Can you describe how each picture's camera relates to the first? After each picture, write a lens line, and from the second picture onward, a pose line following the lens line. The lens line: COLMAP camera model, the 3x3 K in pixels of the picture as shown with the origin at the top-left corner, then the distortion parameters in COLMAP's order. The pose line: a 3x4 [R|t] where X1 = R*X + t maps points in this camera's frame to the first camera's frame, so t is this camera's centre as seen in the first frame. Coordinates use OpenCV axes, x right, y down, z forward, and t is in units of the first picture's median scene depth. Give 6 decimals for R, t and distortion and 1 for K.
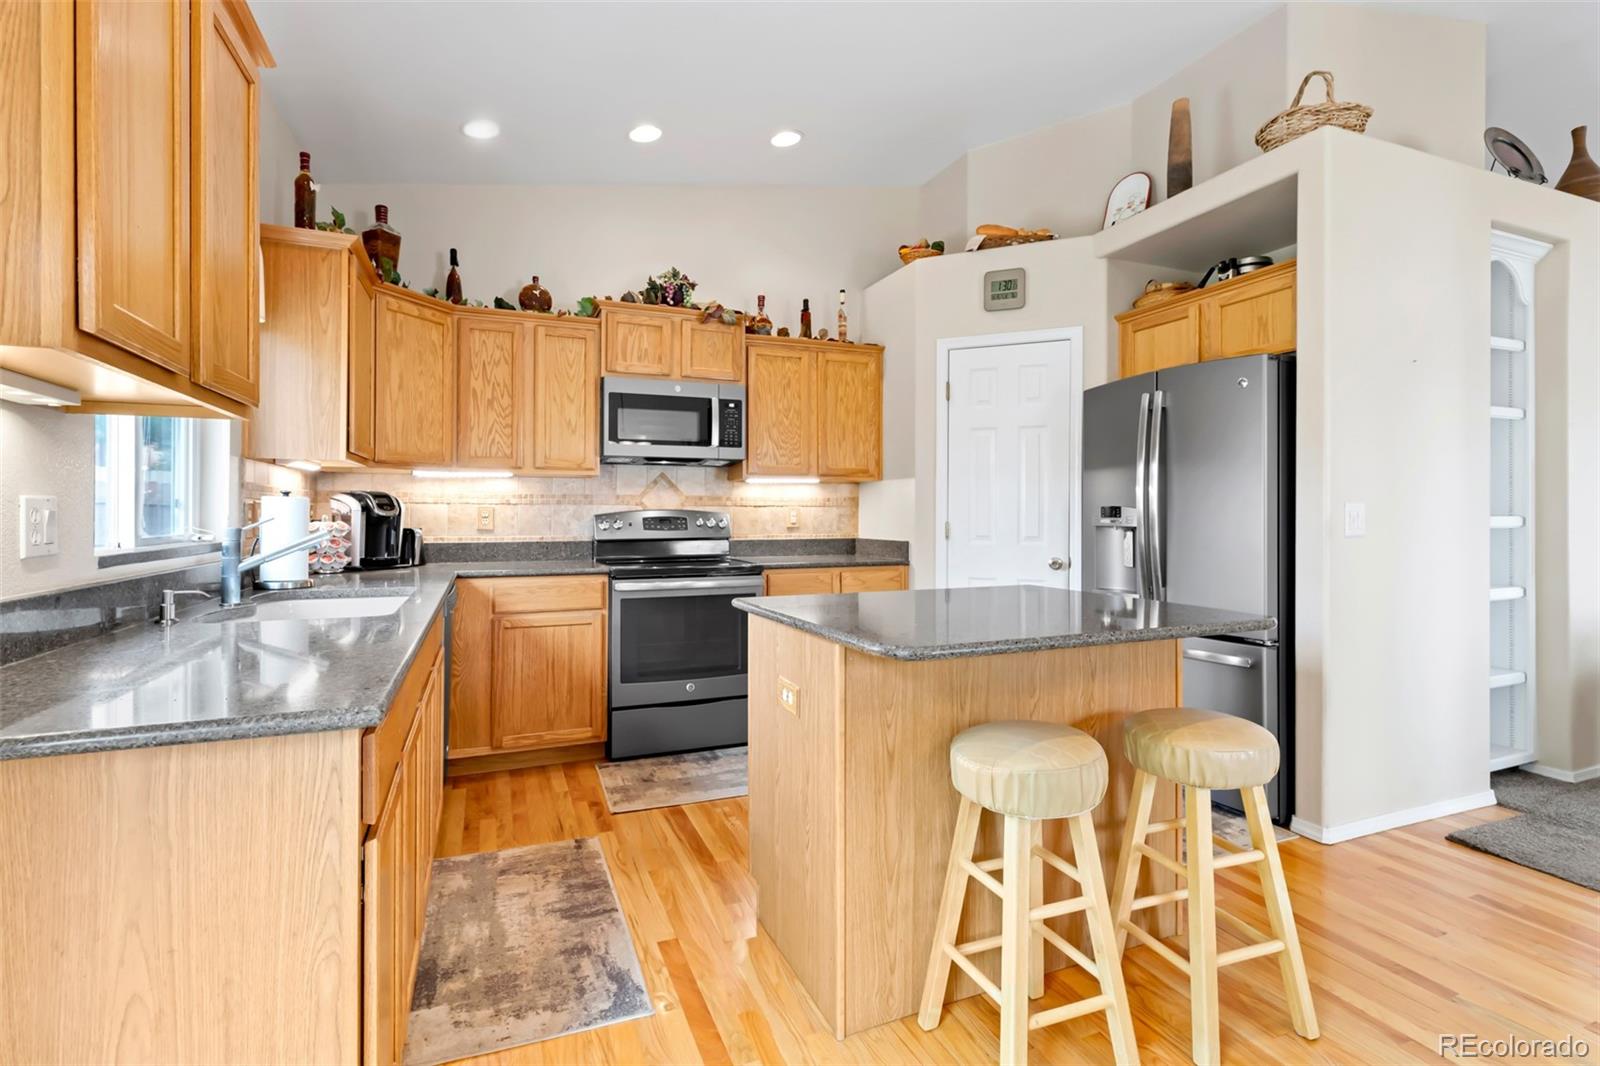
lens RADIAL K [[737.8, 0, 803.2], [0, 737.8, 517.7], [0, 0, 1]] dist [0.003330, 0.000423]
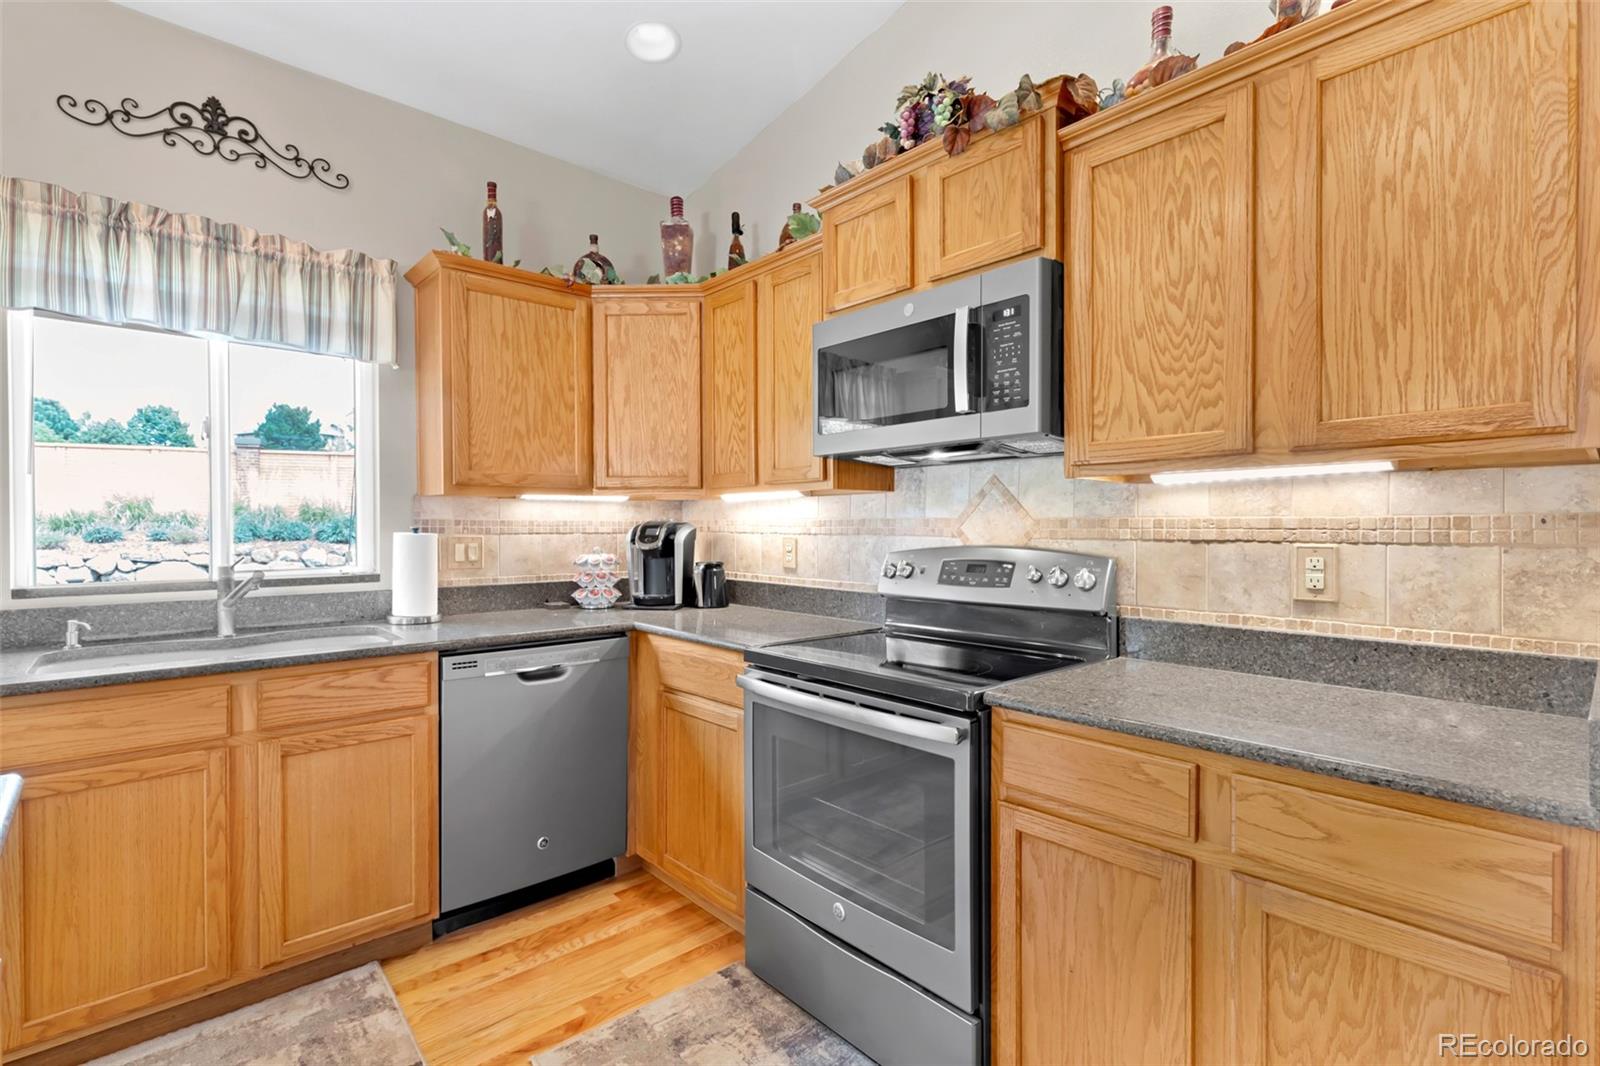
lens RADIAL K [[737.8, 0, 799.1], [0, 737.8, 534.1], [0, 0, 1]] dist [0.003330, 0.000423]
pose [[0.330382, 0.009769, -0.943797, 0.285819], [-0.005526, 0.999949, 0.008415, -0.025082], [0.943831, 0.002435, 0.330420, 0.765142]]
